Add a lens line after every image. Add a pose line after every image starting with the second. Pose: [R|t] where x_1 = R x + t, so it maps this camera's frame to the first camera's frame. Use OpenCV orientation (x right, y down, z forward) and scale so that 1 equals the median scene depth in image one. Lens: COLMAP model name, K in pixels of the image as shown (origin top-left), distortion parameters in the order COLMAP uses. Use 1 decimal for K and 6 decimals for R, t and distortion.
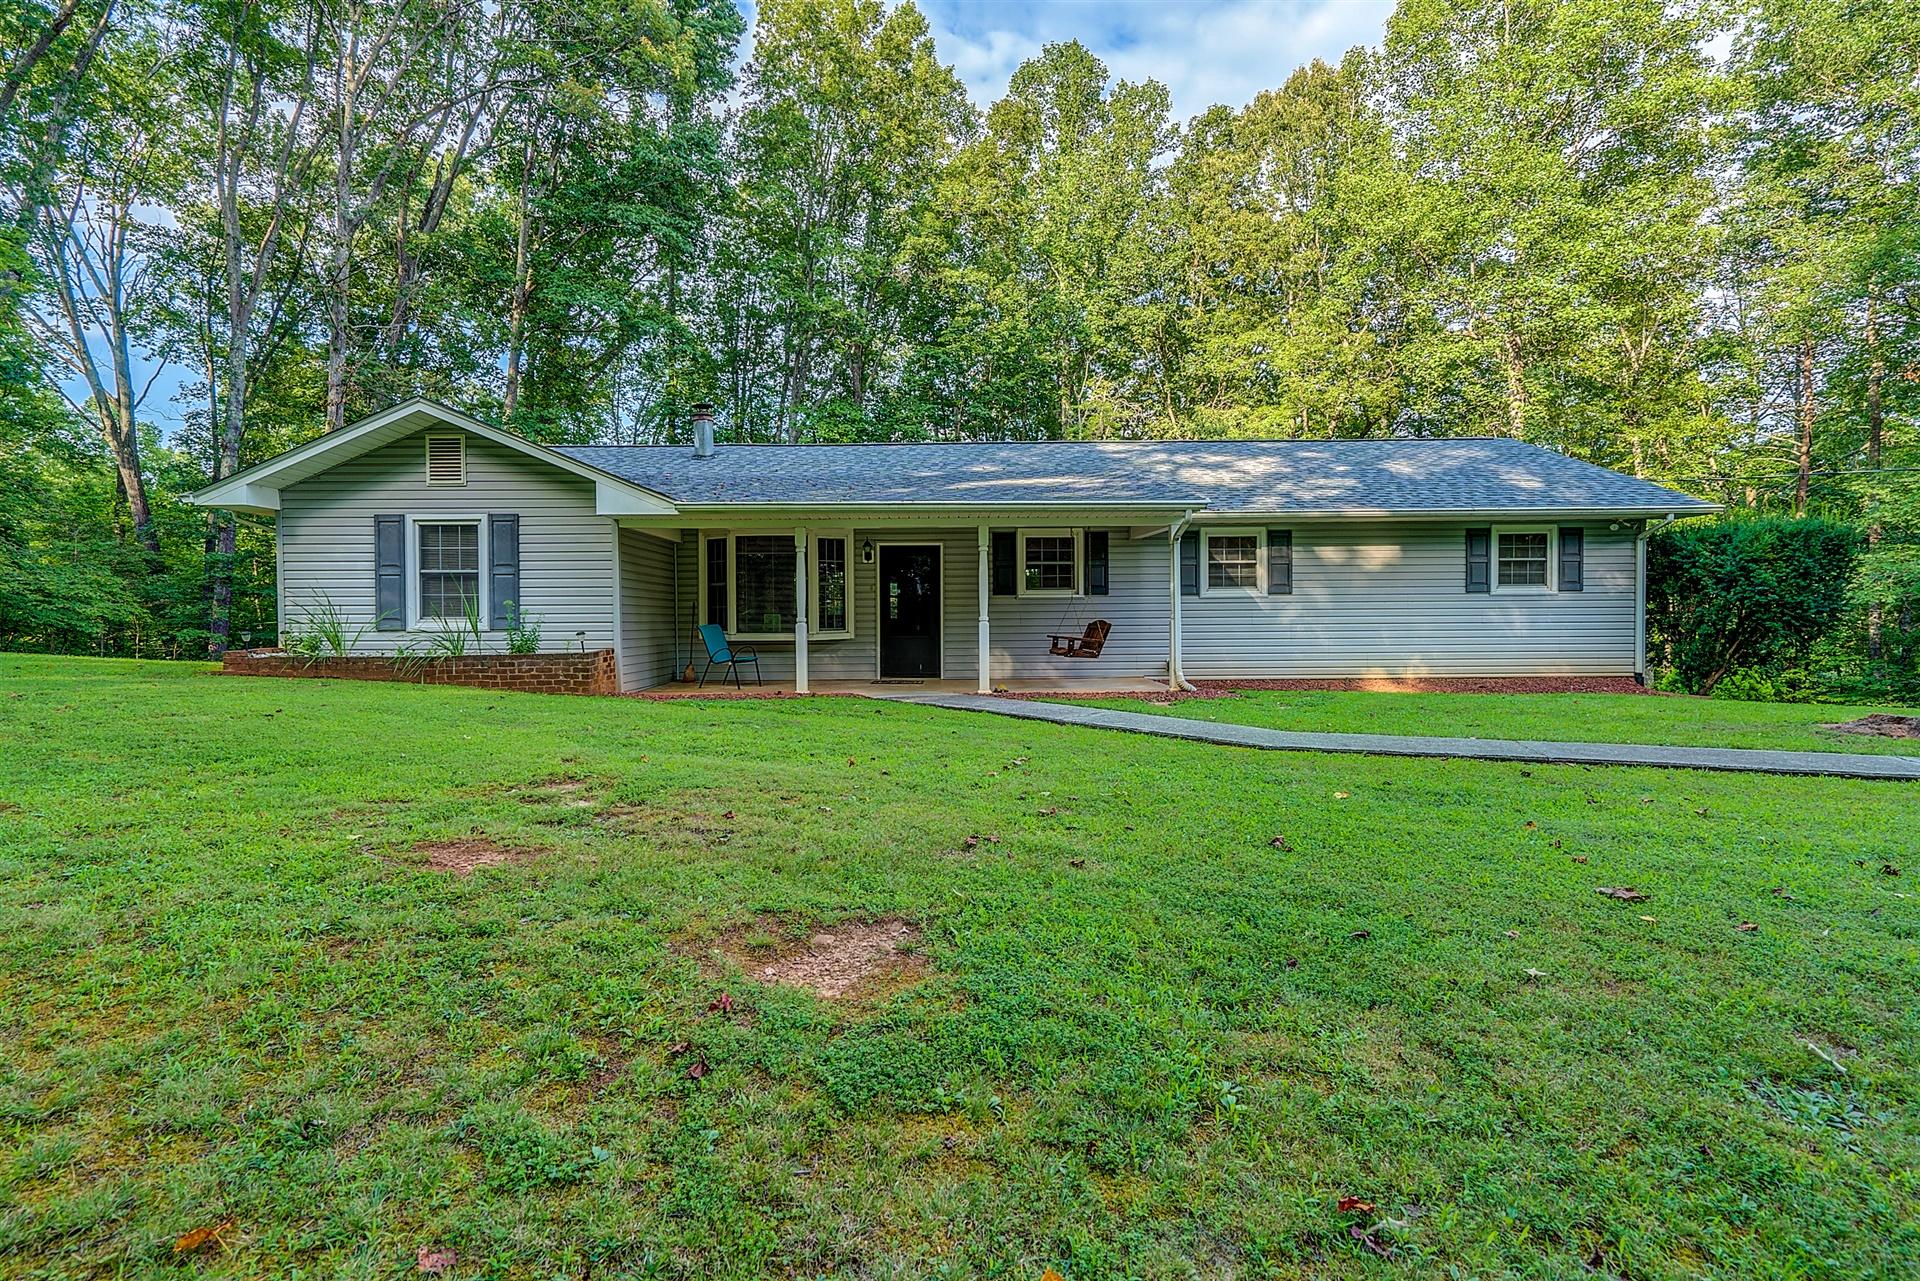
lens RADIAL K [[871.2, 0, 957.1], [0, 871.2, 627.6], [0, 0, 1]] dist [-0.003177, 0.000066]
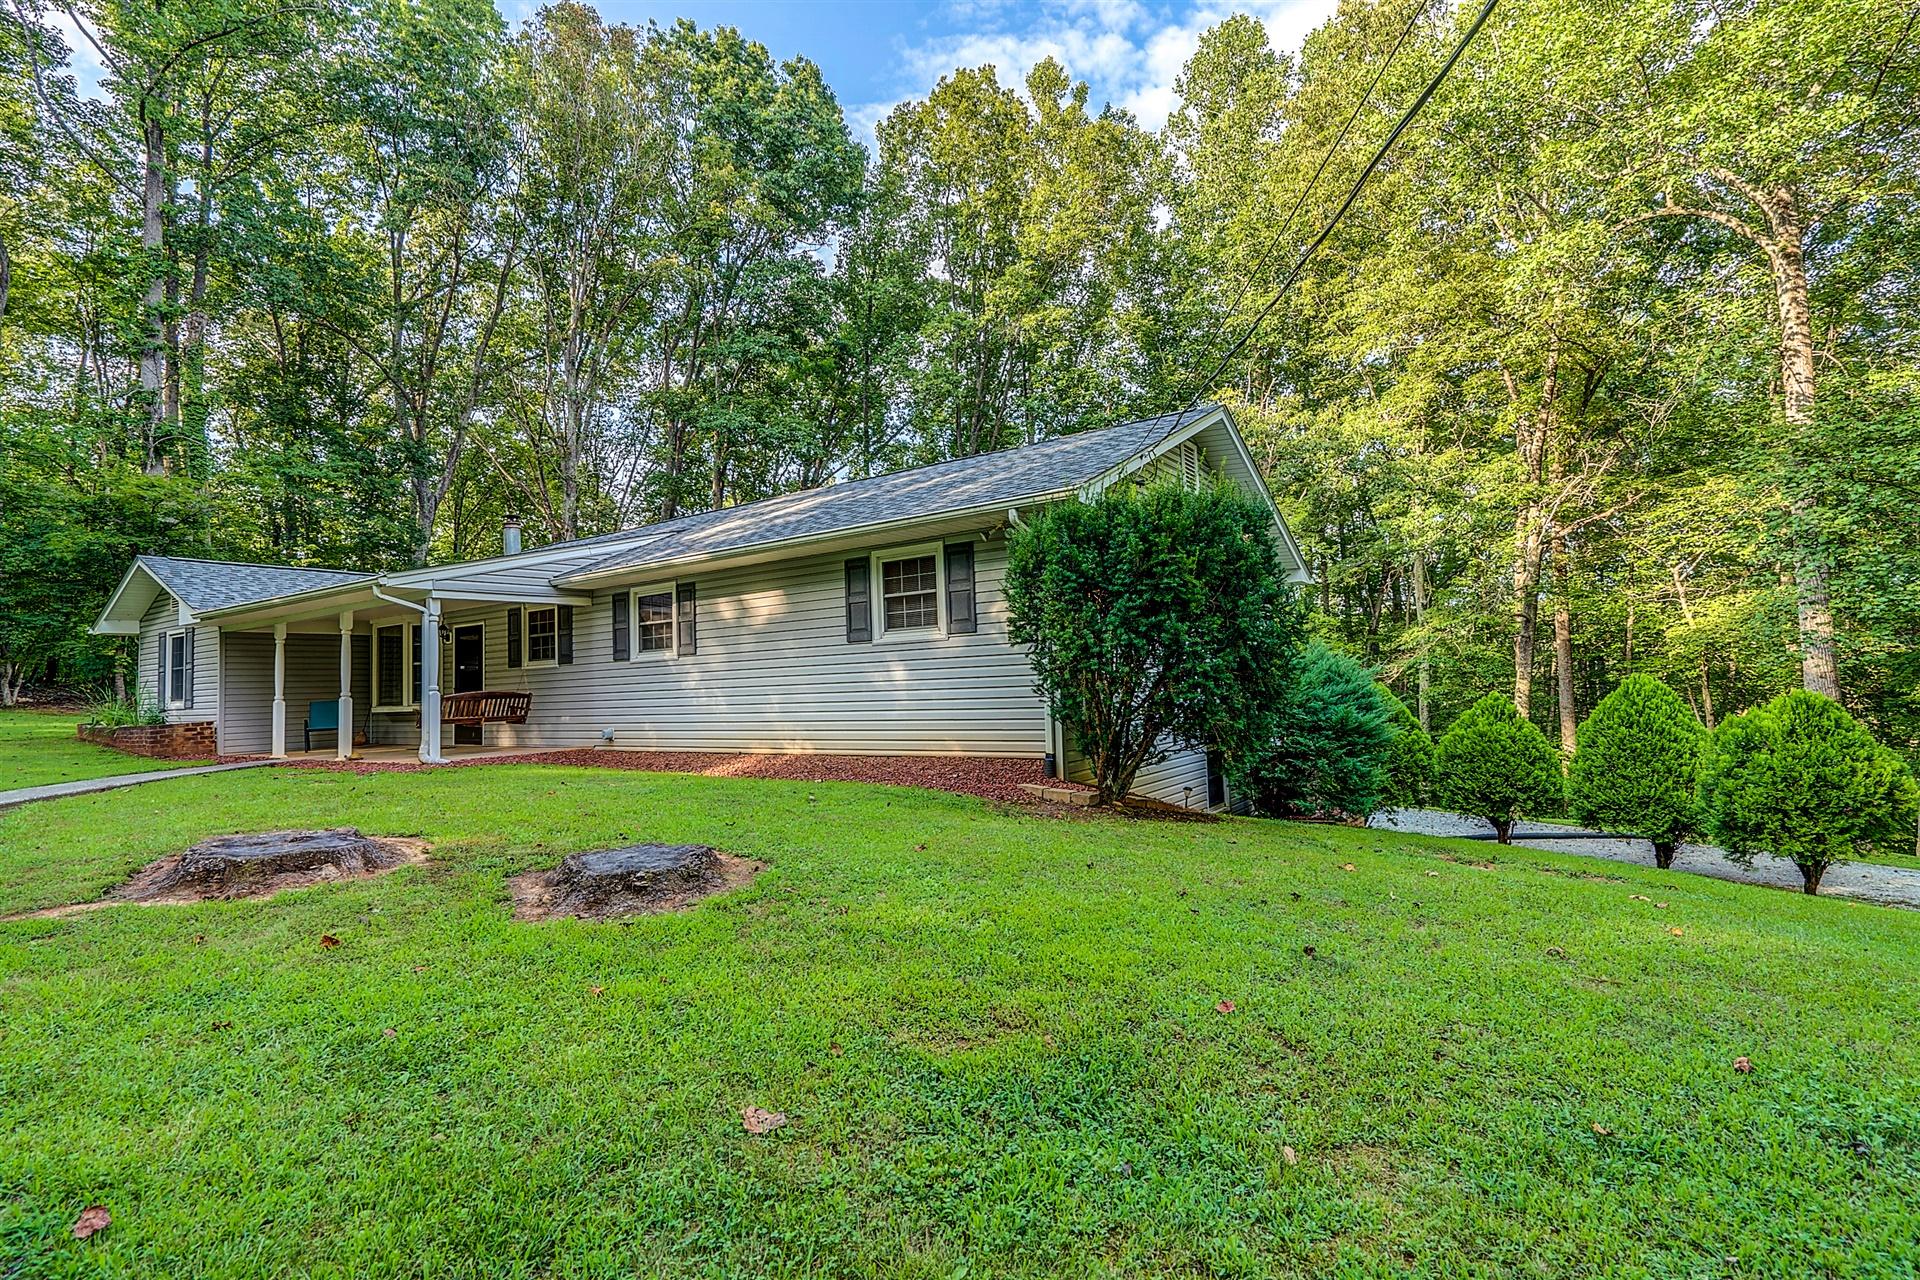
lens RADIAL K [[871.2, 0, 957.1], [0, 871.2, 627.1], [0, 0, 1]] dist [-0.003177, 0.000066]
pose [[0.827830, -0.060534, -0.557703, 1.106041], [0.029264, 0.997467, -0.064828, -0.001787], [0.560215, 0.037346, 0.827505, 0.426089]]
